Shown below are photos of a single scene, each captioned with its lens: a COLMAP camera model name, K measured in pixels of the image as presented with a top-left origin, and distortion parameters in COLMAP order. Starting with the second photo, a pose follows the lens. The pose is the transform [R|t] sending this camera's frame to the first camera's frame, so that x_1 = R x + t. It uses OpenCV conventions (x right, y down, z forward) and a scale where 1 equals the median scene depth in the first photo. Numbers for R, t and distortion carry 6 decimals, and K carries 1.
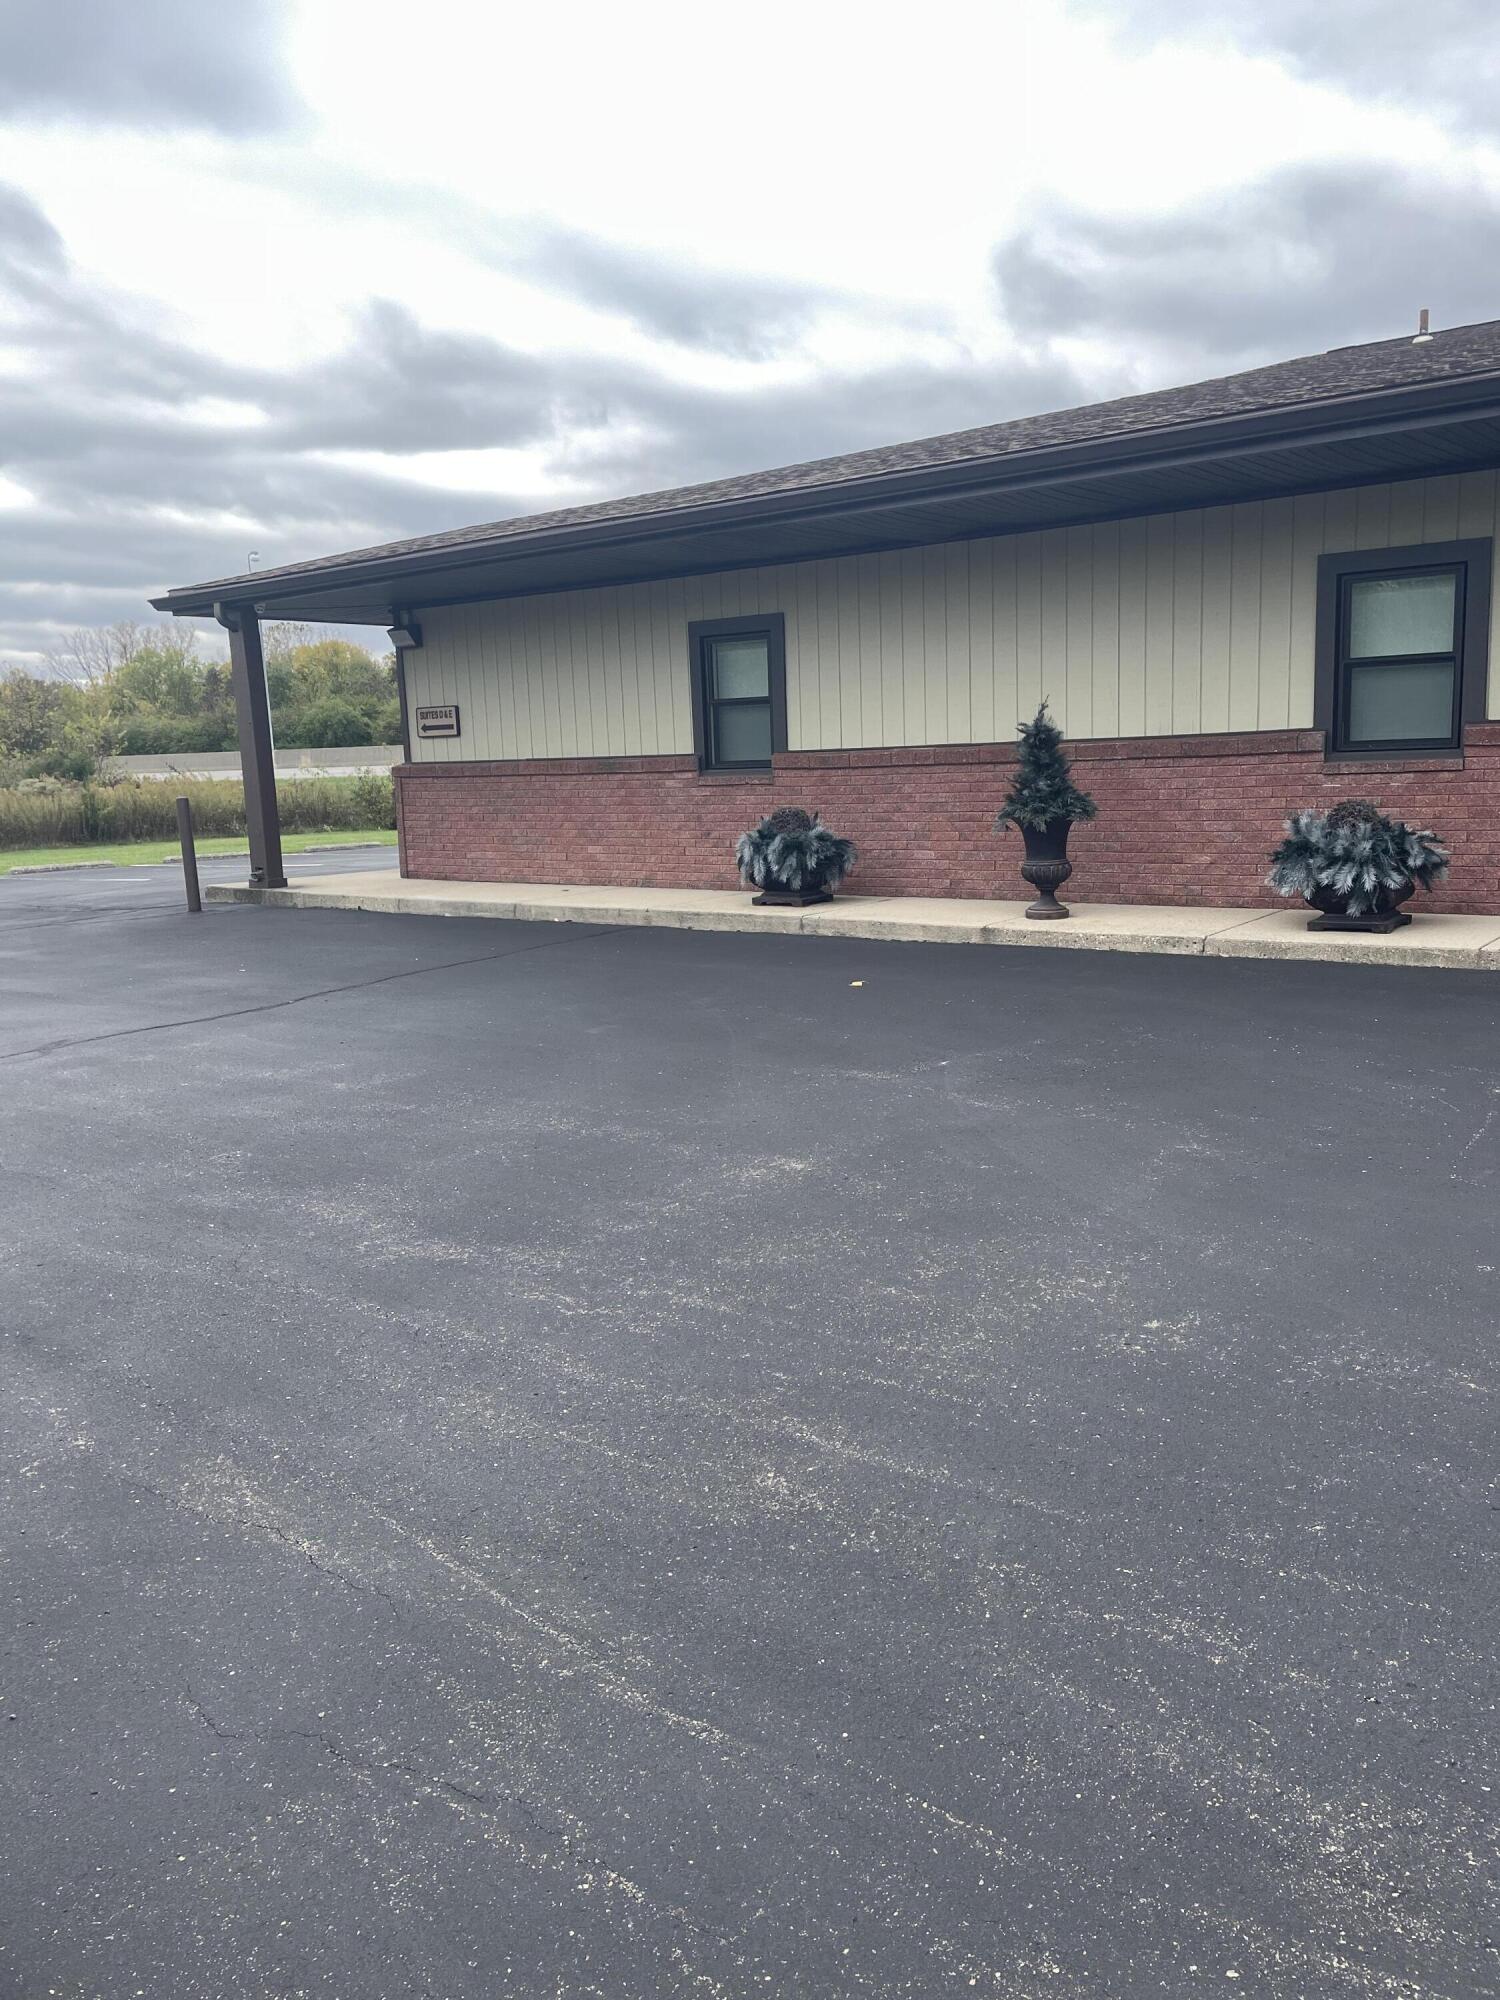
lens RADIAL K [[1518.9, 0, 713.0], [0, 1518.9, 994.3], [0, 0, 1]] dist [0.082585, -0.111625]
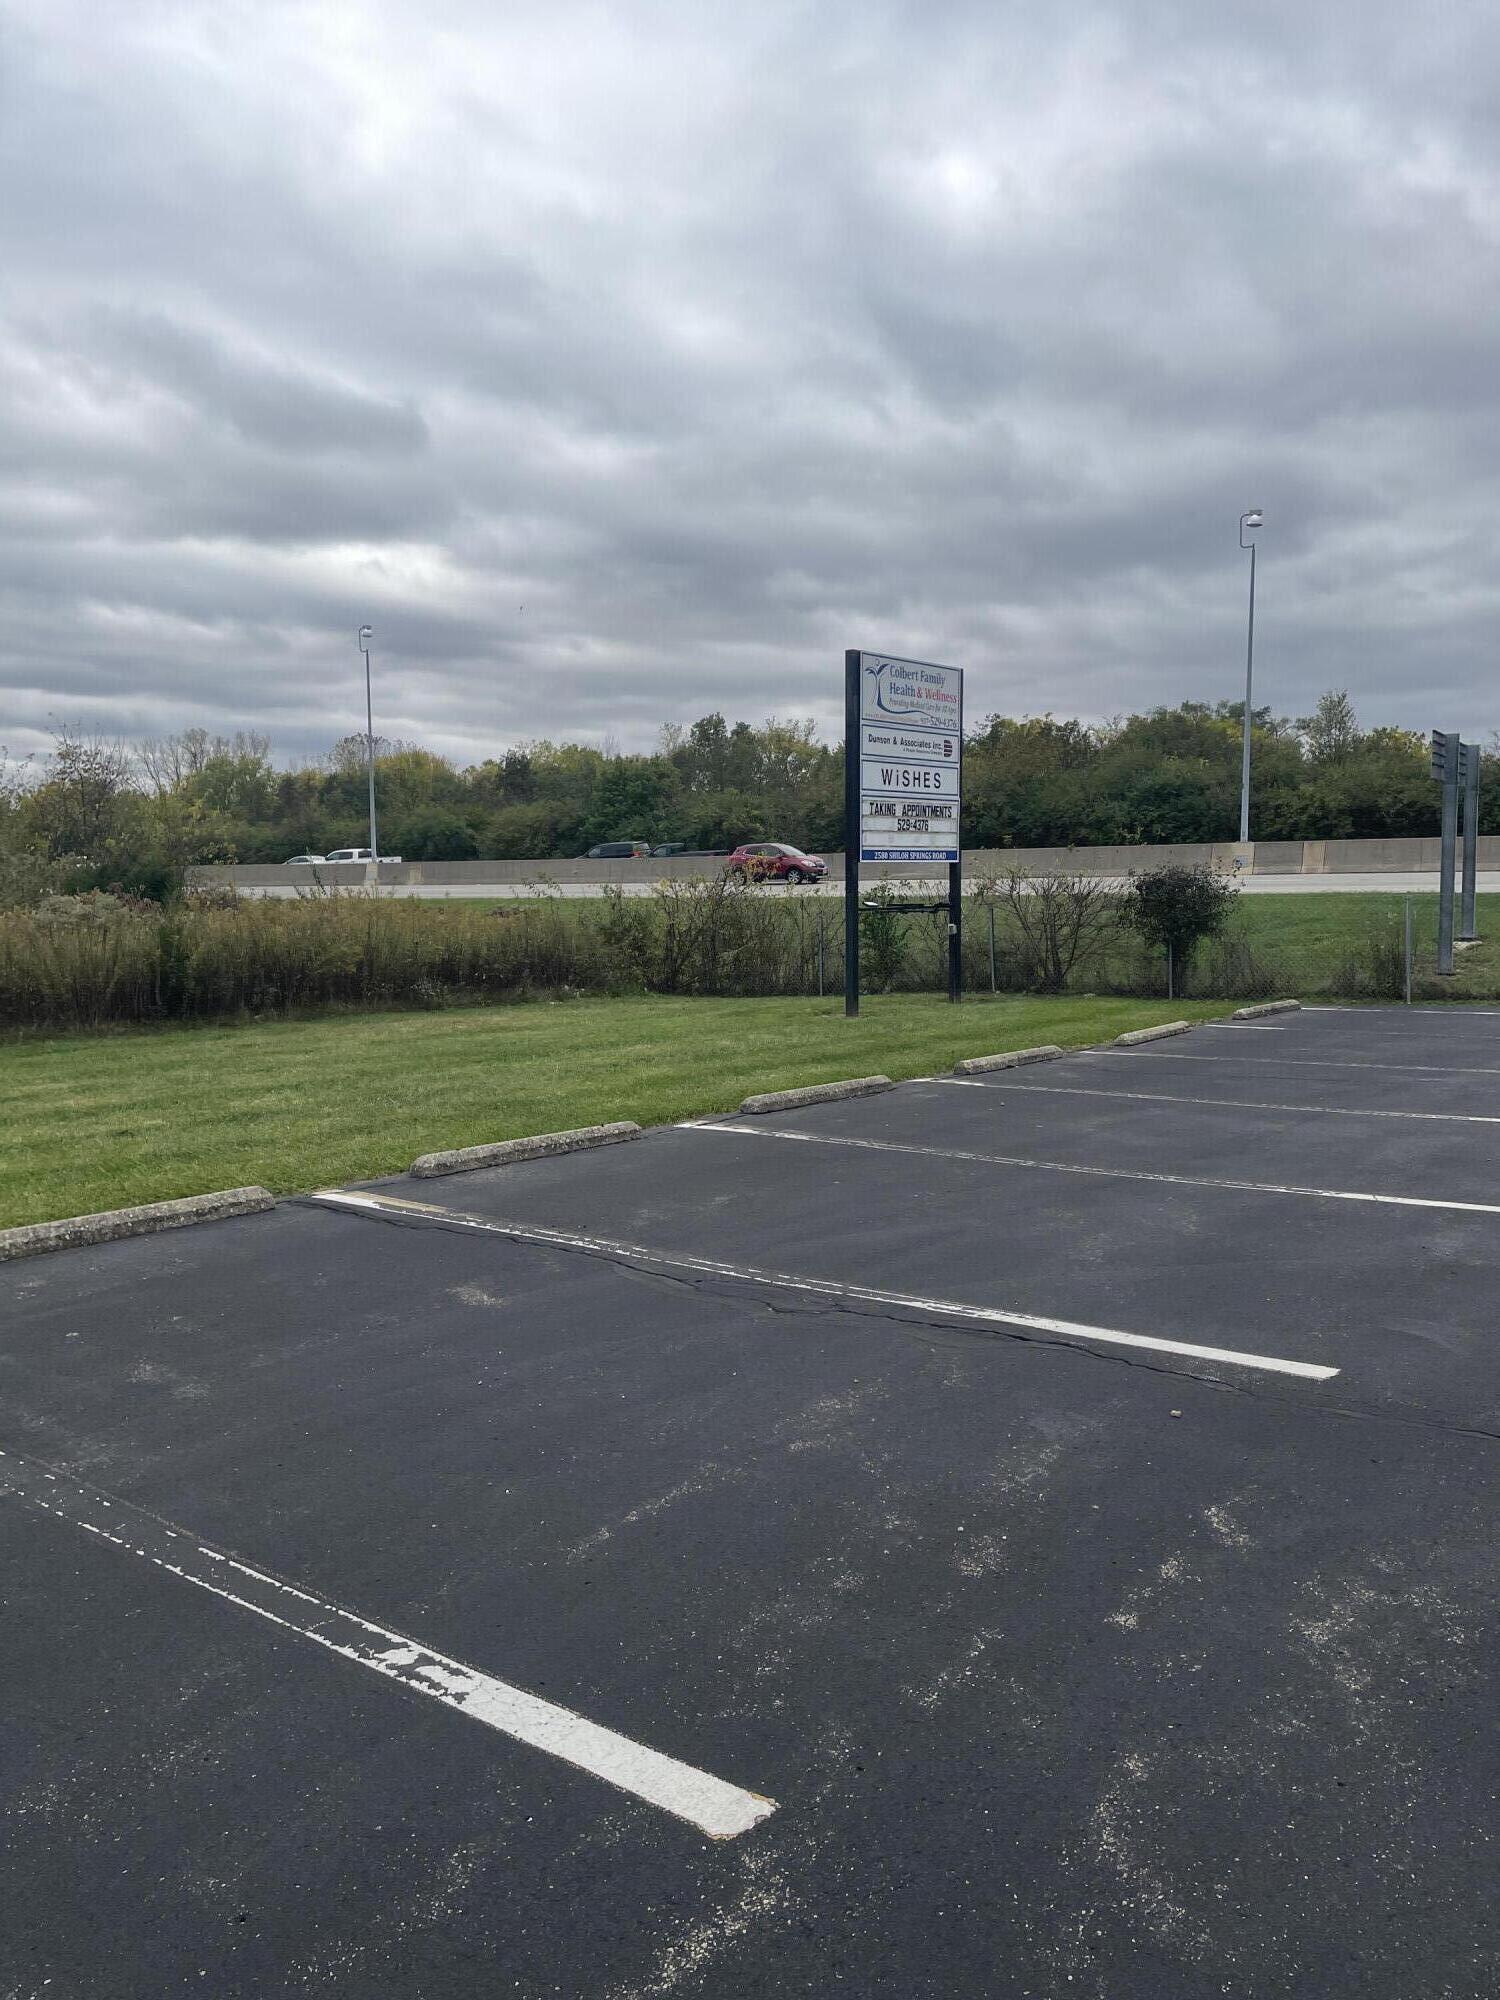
lens RADIAL K [[1518.9, 0, 713.0], [0, 1518.9, 994.3], [0, 0, 1]] dist [0.082585, -0.111625]
pose [[0.999256, 0.025485, -0.028963, -0.062269], [-0.027726, 0.996426, -0.079786, -0.021630], [0.026826, 0.080529, 0.996391, 0.146582]]
